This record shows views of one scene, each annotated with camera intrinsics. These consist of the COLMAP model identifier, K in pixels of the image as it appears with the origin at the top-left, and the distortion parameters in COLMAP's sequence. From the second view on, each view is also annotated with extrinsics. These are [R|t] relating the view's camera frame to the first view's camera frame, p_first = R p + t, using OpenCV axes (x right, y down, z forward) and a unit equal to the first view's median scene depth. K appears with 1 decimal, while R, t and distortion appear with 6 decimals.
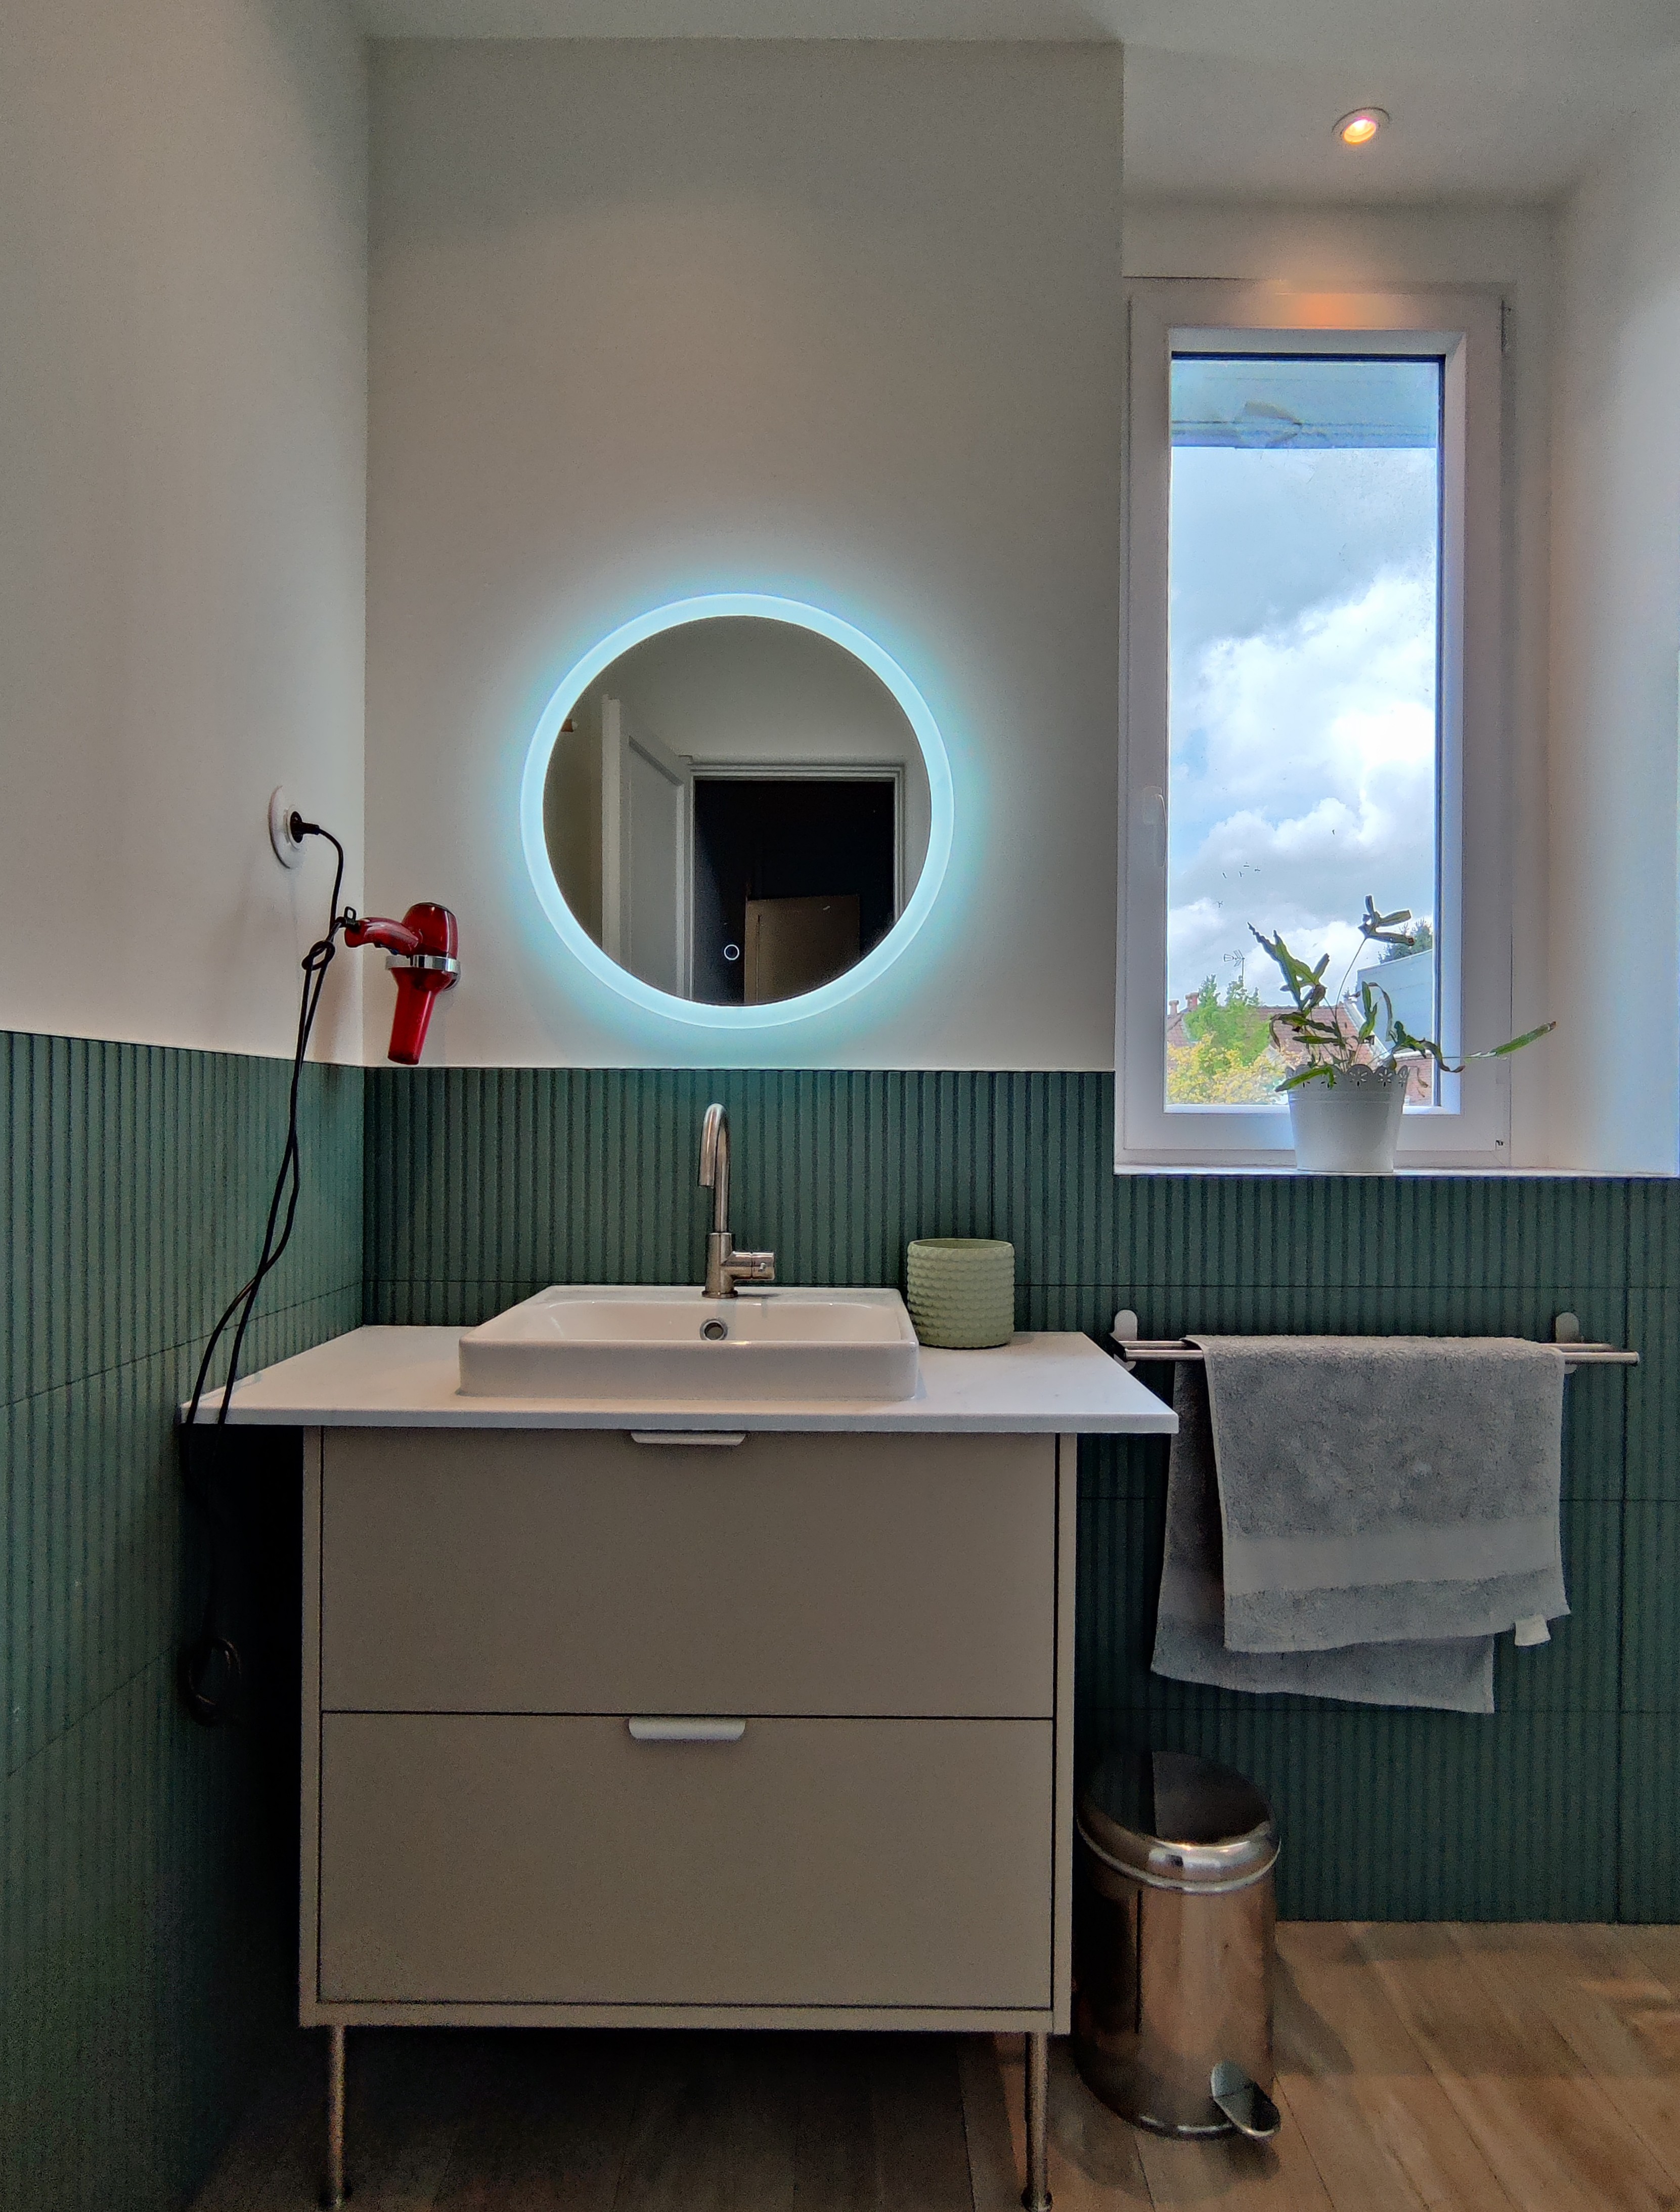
lens RADIAL K [[1227.1, 0, 840.0], [0, 1227.1, 1106.0], [0, 0, 1]] dist [0.001694, 0.000876]
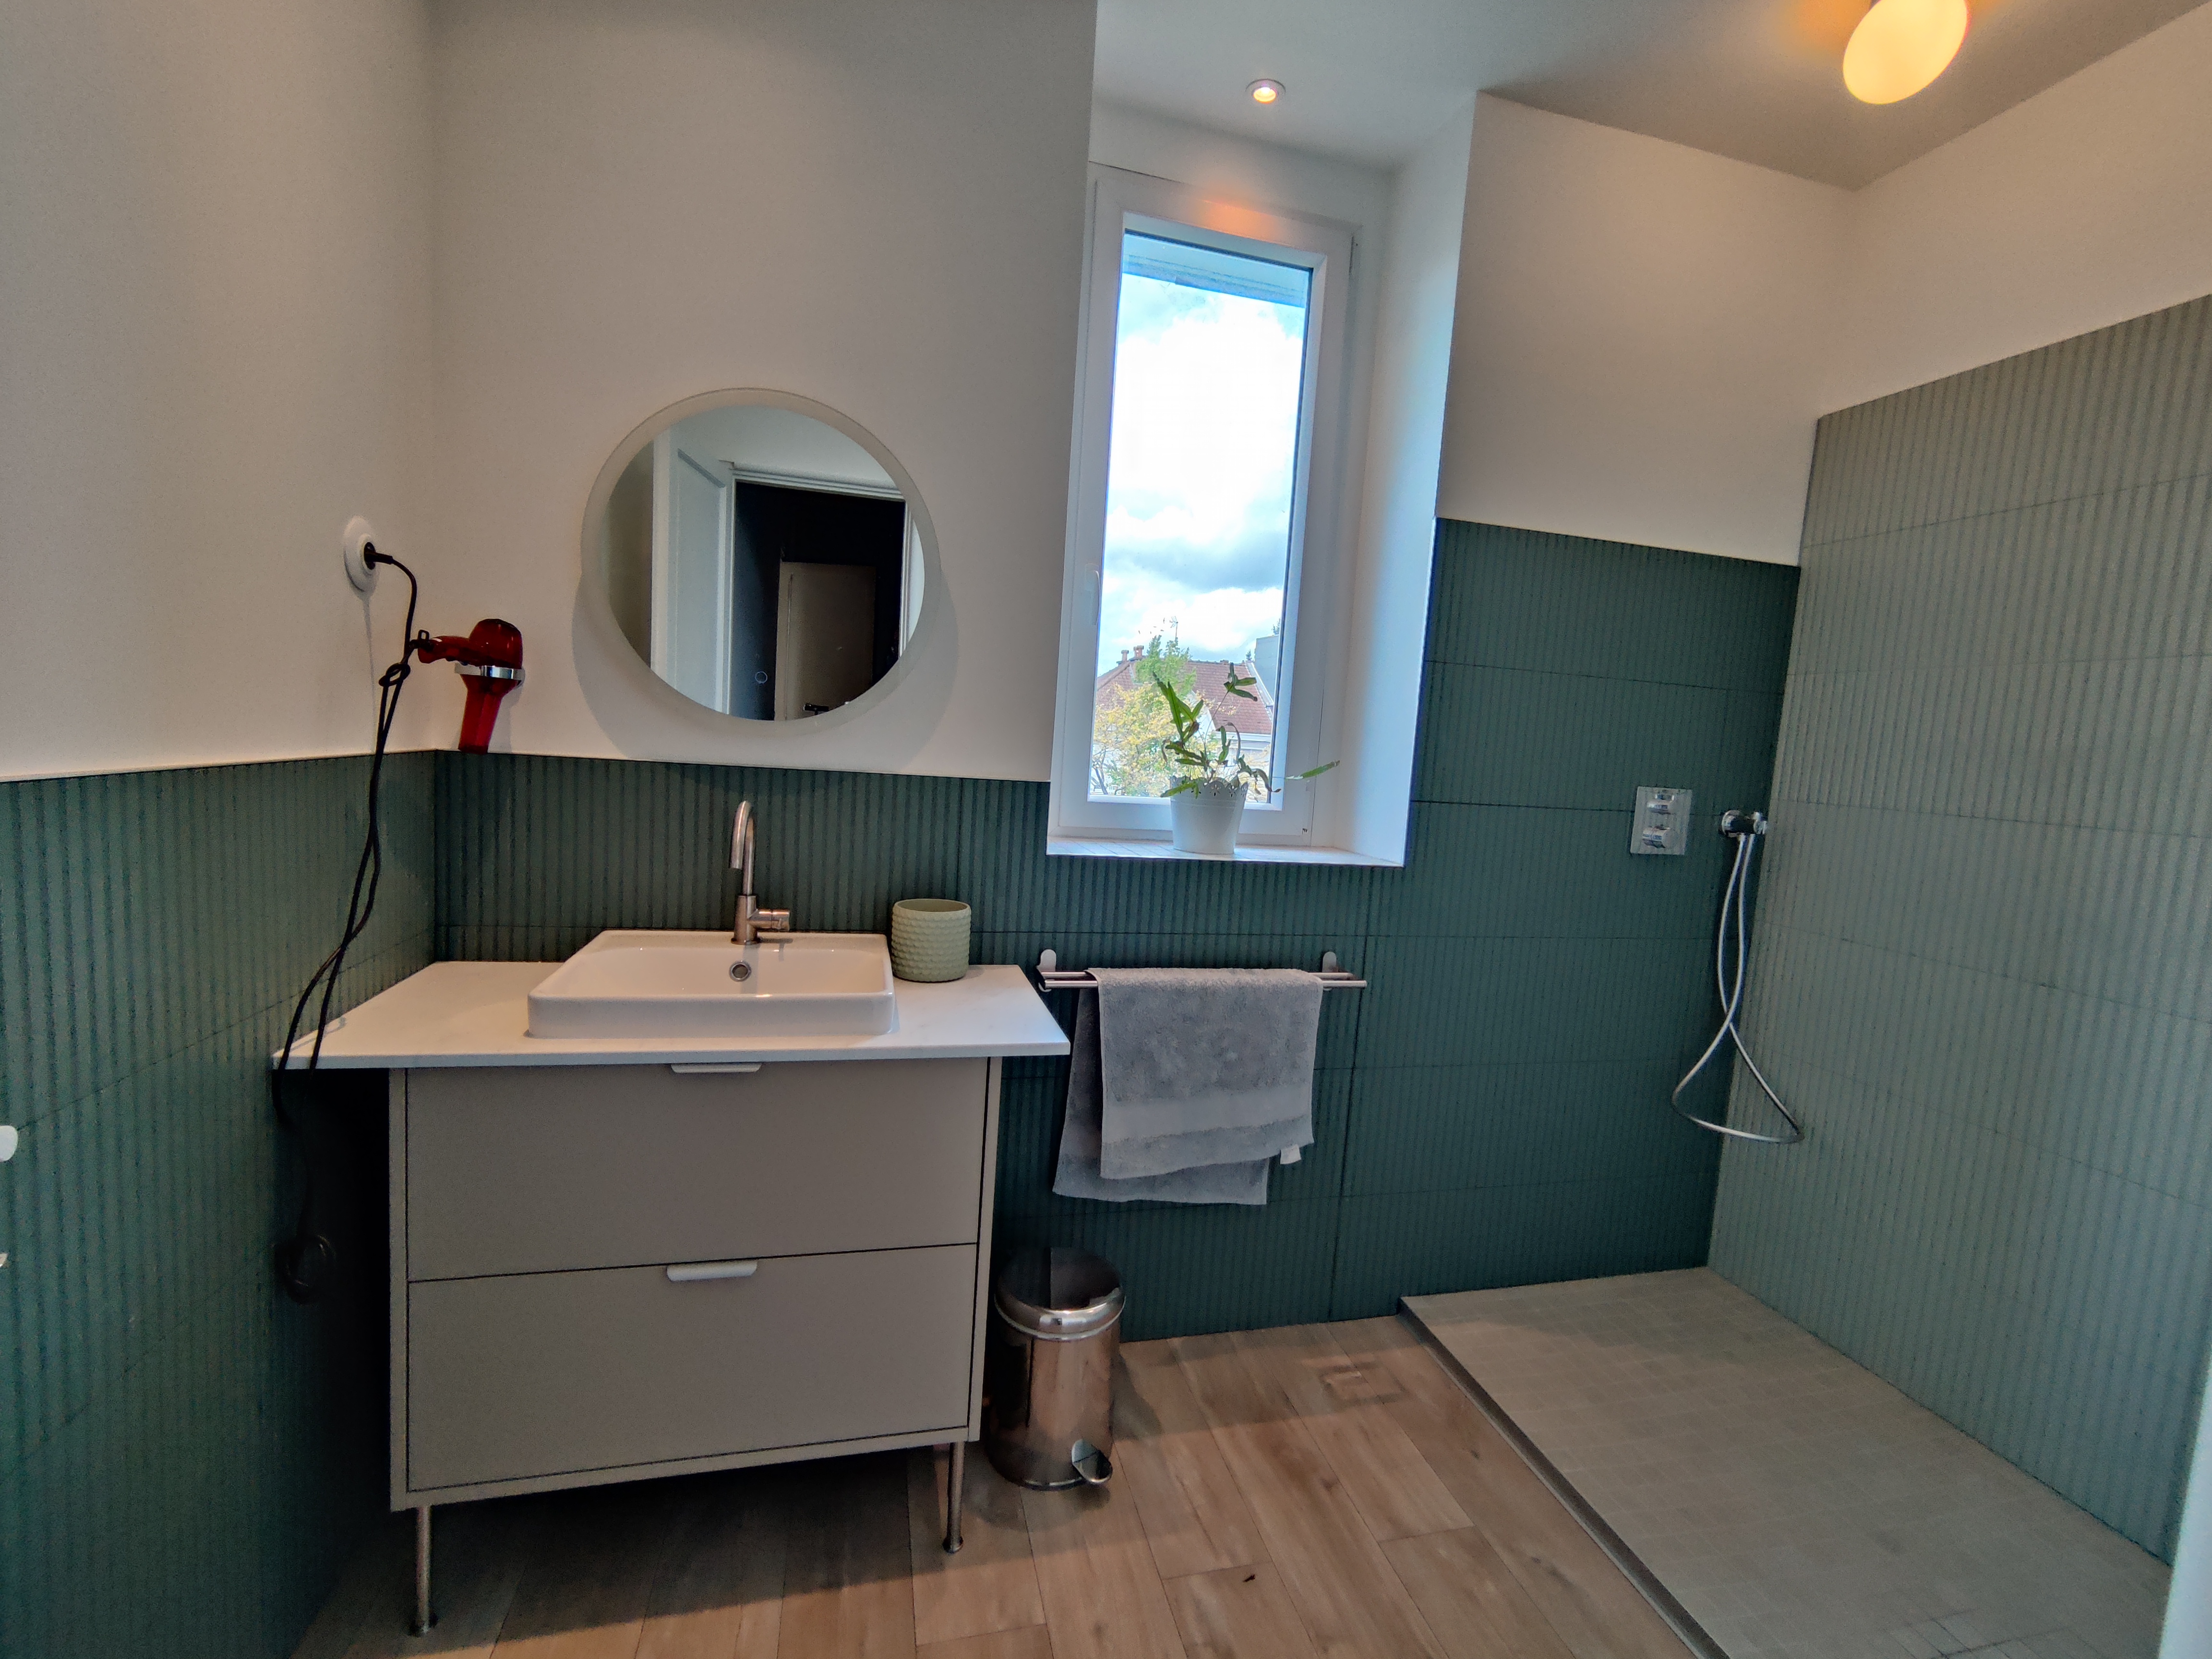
lens RADIAL K [[959.6, 0, 1103.3], [0, 959.6, 821.8], [0, 0, 1]] dist [-0.001490, 0.003430]
pose [[0.967628, 0.031544, 0.250400, 0.011658], [-0.056881, 0.993889, 0.094600, -0.095834], [-0.245886, -0.105781, 0.963509, -0.075417]]
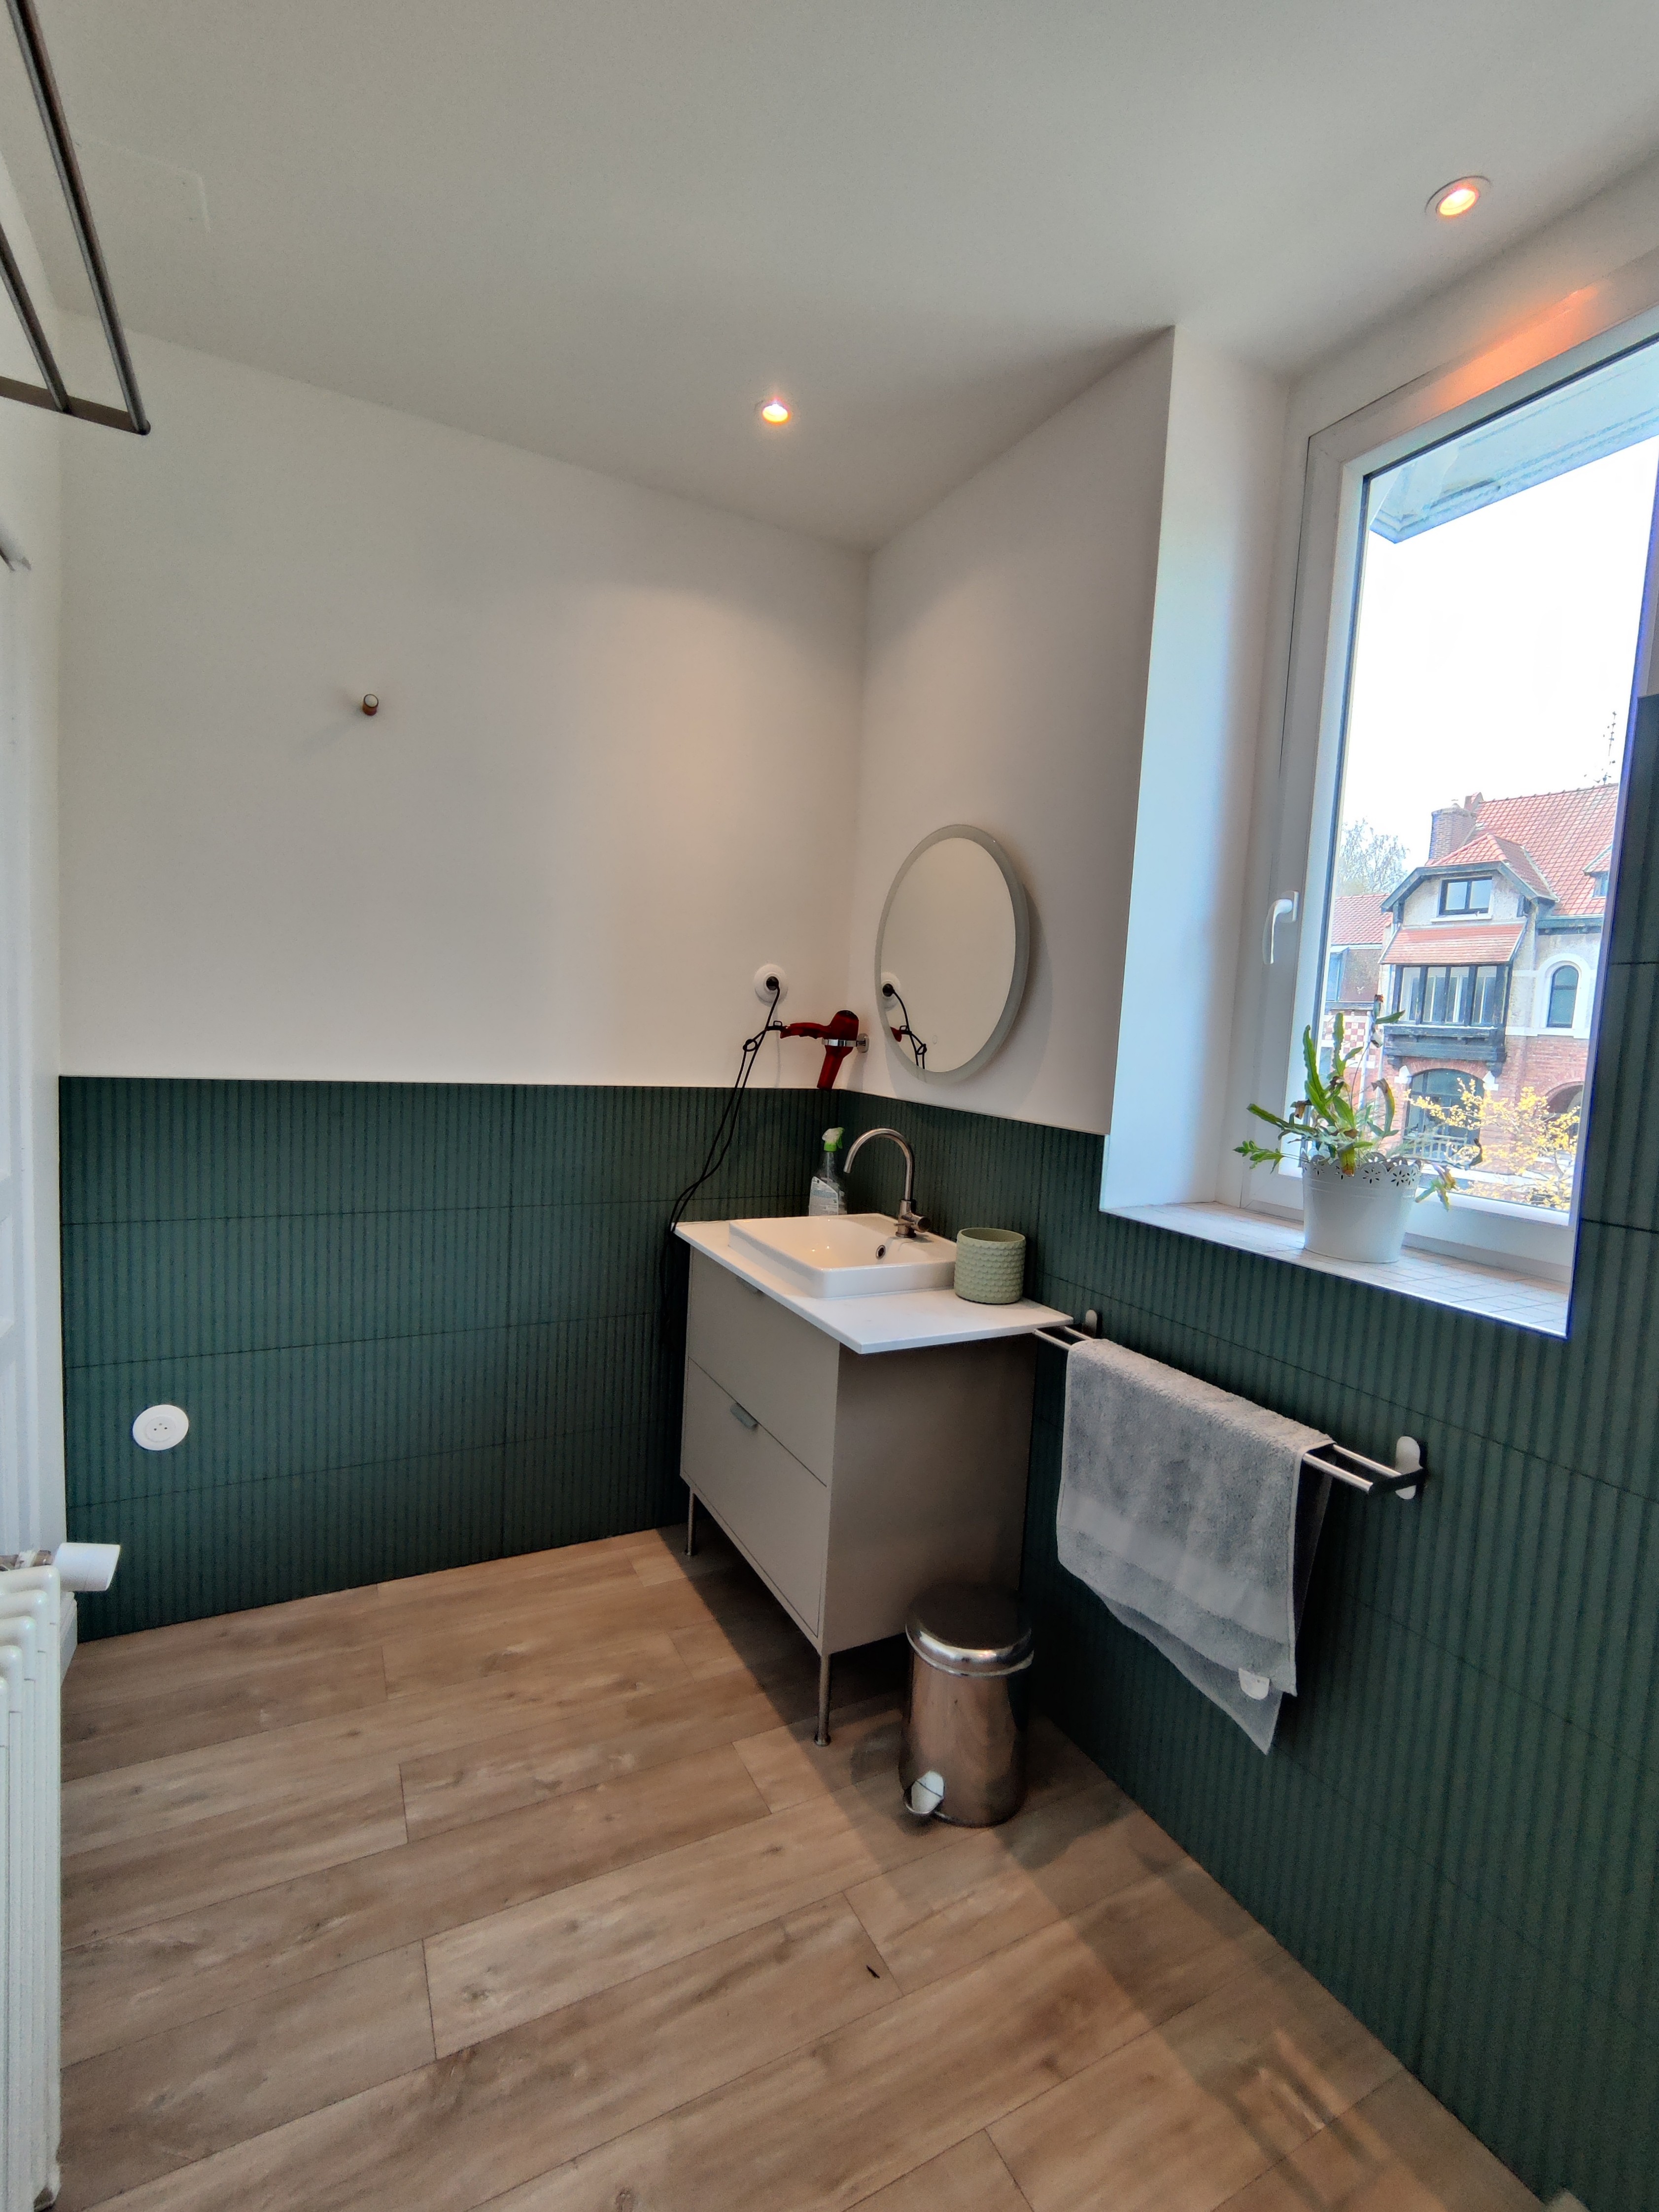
lens RADIAL K [[959.7, 0, 829.5], [0, 959.7, 1106.0], [0, 0, 1]] dist [-0.001490, 0.003430]
pose [[0.478858, 0.086321, -0.873638, 1.071999], [-0.051529, 0.996202, 0.070187, -0.126480], [0.876379, 0.011408, 0.481488, 0.245002]]
